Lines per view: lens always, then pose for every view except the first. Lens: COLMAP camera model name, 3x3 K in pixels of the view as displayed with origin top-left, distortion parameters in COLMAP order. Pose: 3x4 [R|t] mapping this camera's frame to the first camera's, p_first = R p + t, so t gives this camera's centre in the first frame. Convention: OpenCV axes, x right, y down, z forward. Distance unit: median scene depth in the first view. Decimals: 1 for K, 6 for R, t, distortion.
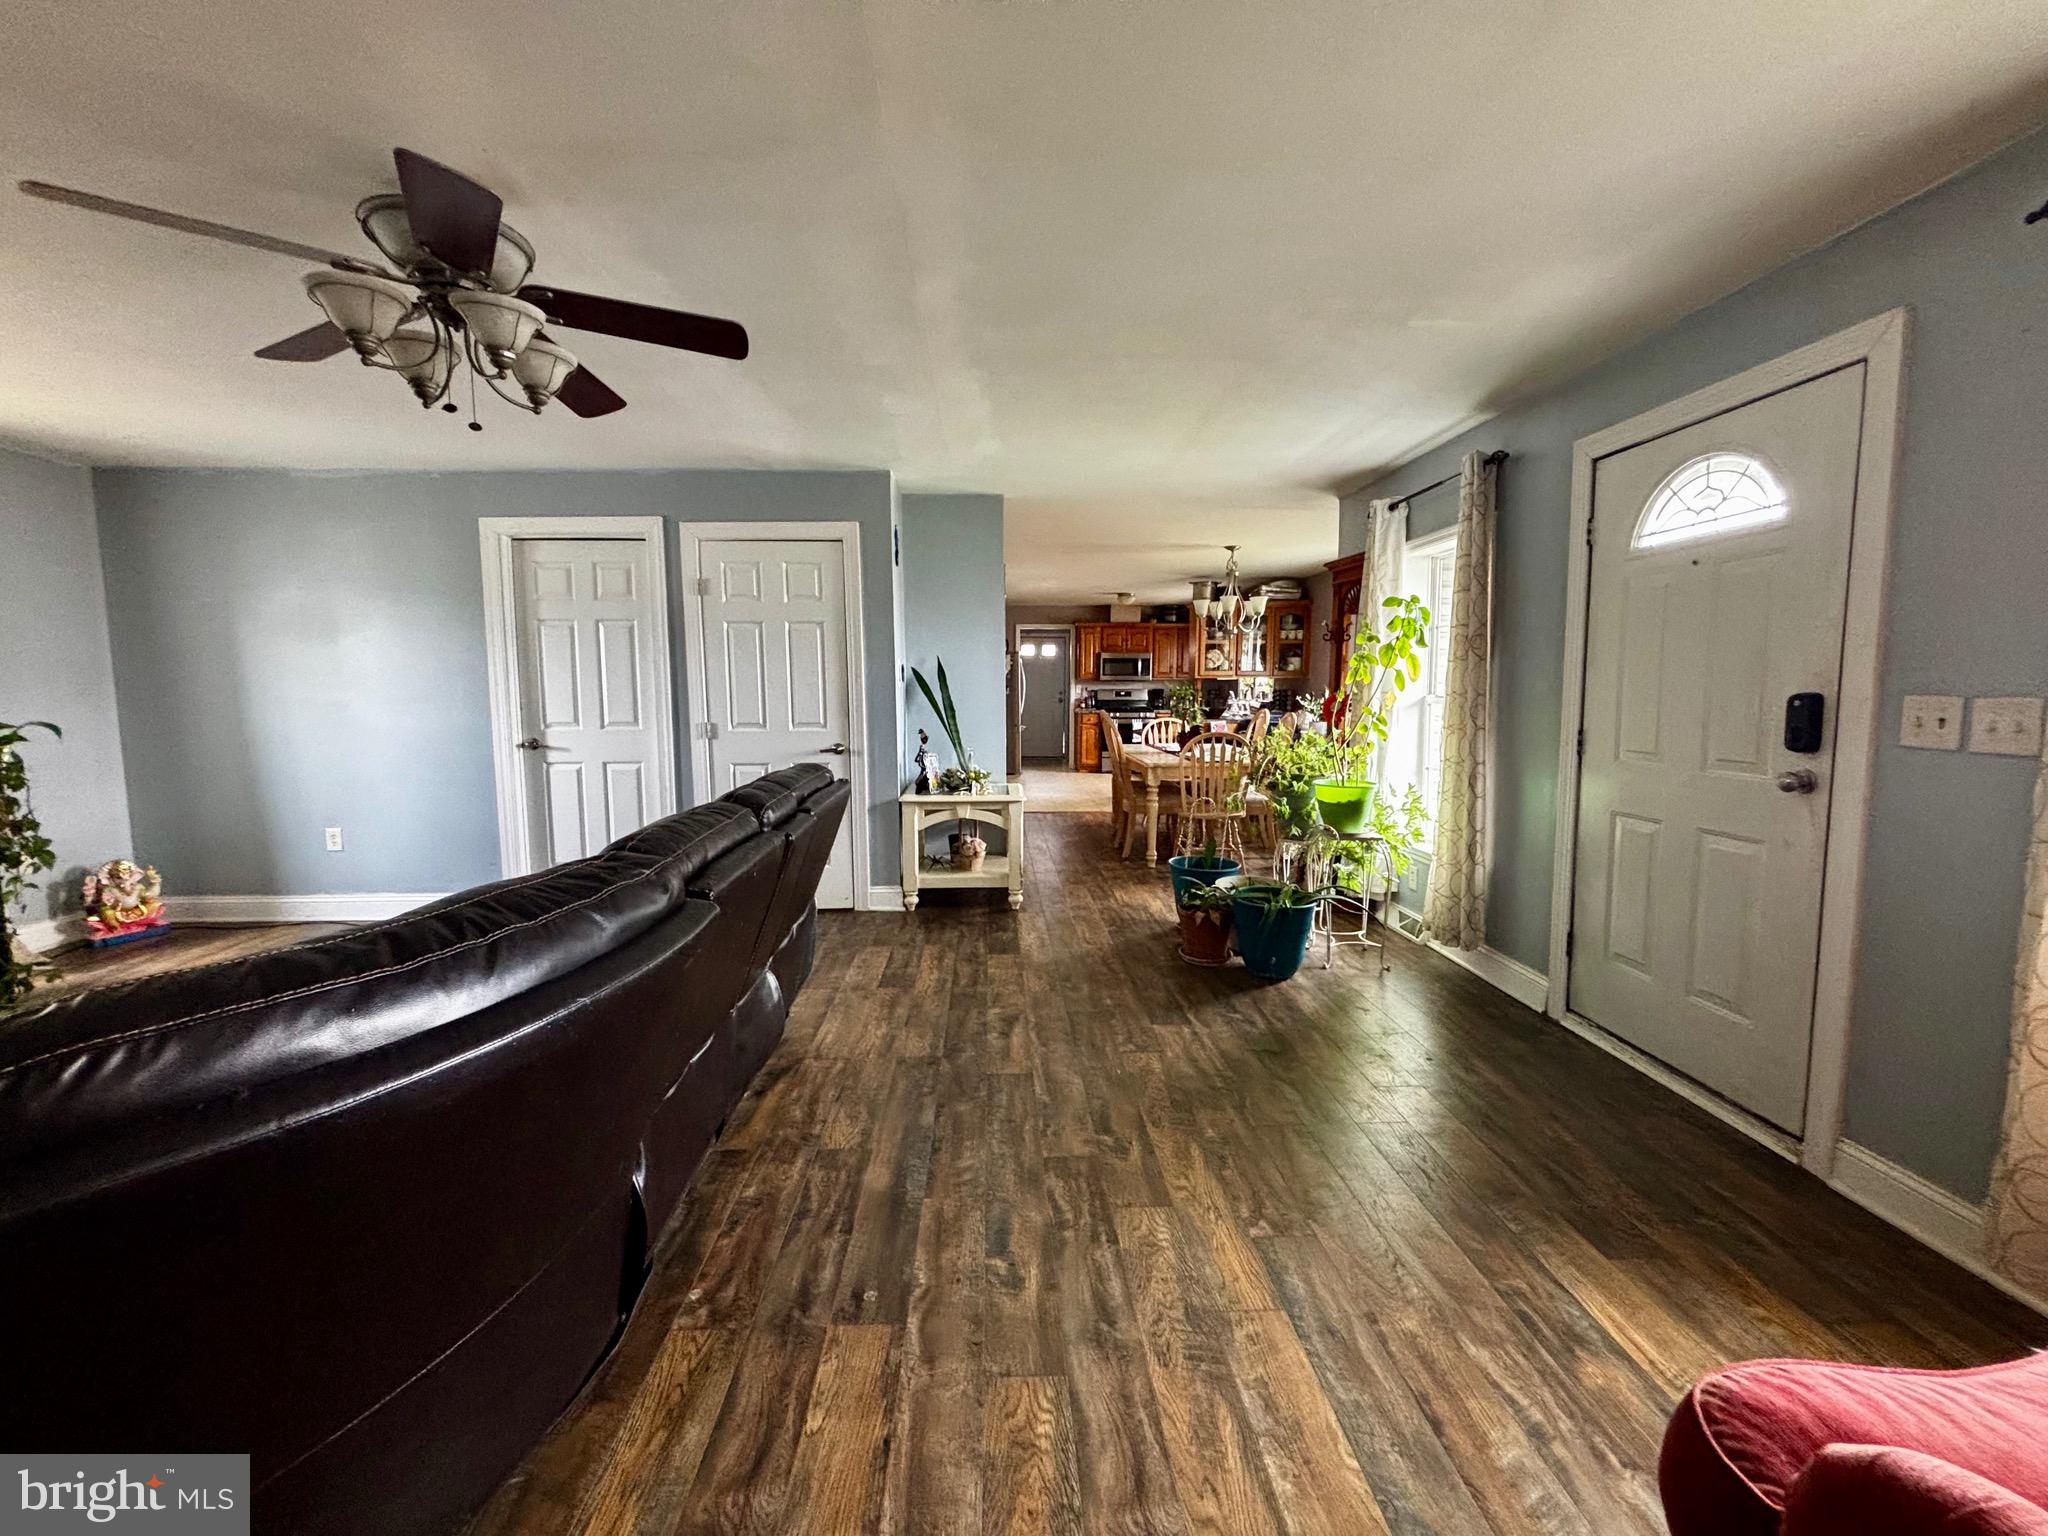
lens RADIAL K [[834.8, 0, 1024.0], [0, 834.8, 768.0], [0, 0, 1]] dist [-0.003349, -0.000333]
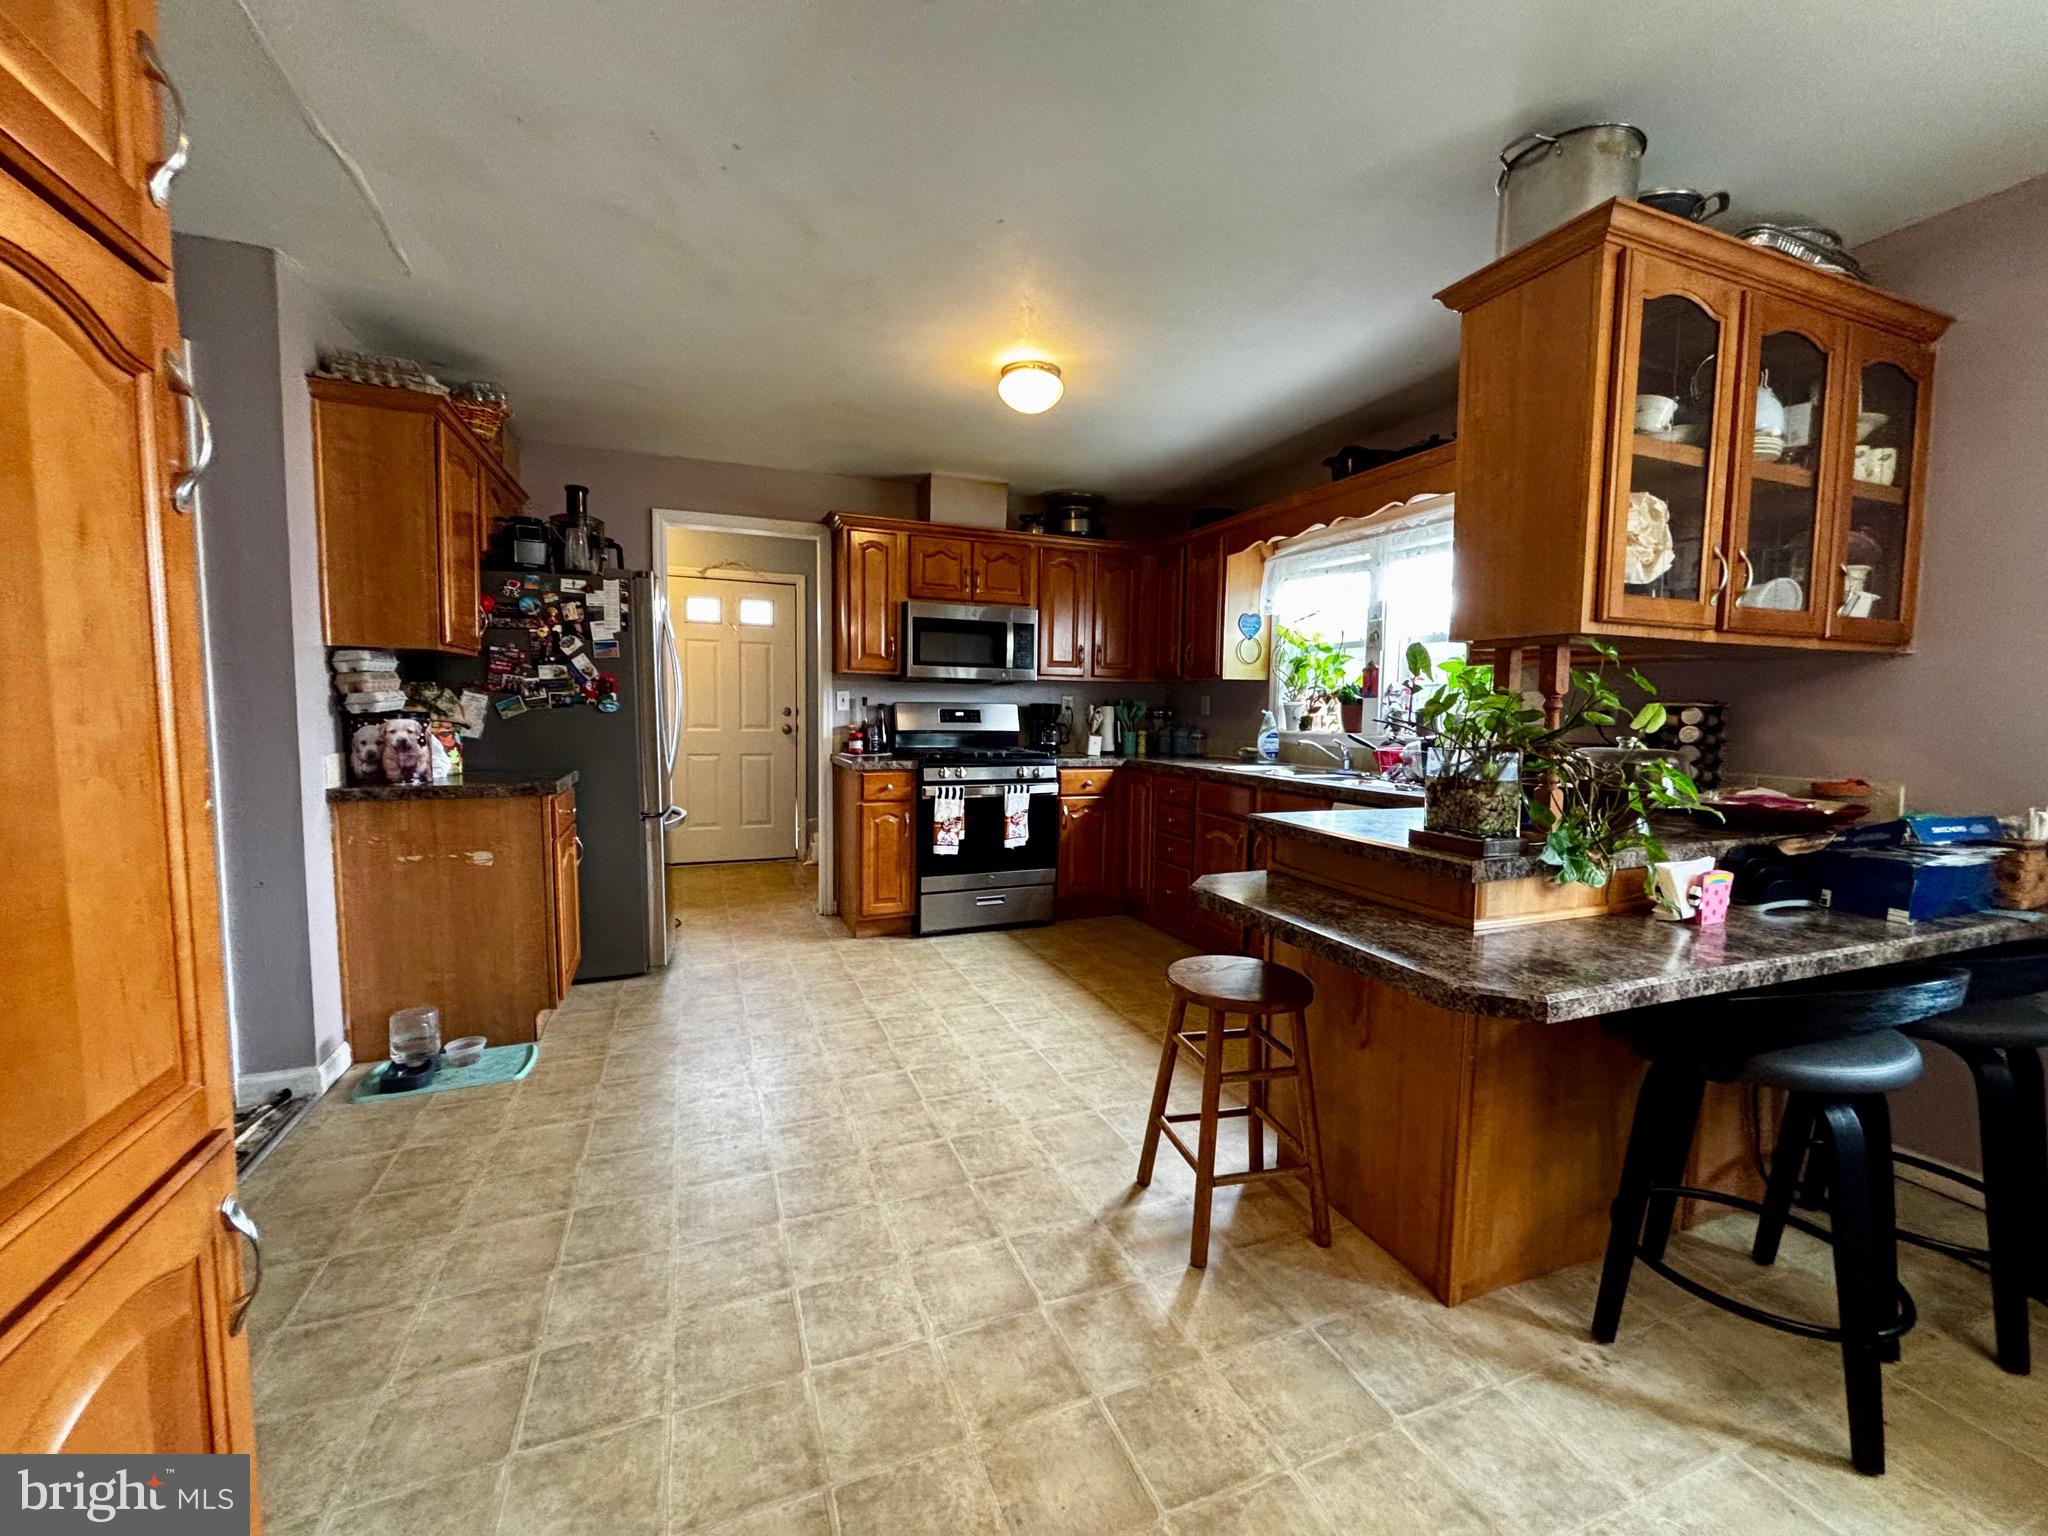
lens RADIAL K [[834.8, 0, 1024.0], [0, 834.8, 768.0], [0, 0, 1]] dist [-0.003349, -0.000333]
pose [[0.943566, -0.016832, 0.330758, 0.018151], [0.025016, 0.999477, -0.020504, -0.057692], [-0.330240, 0.027621, 0.943493, 0.647821]]
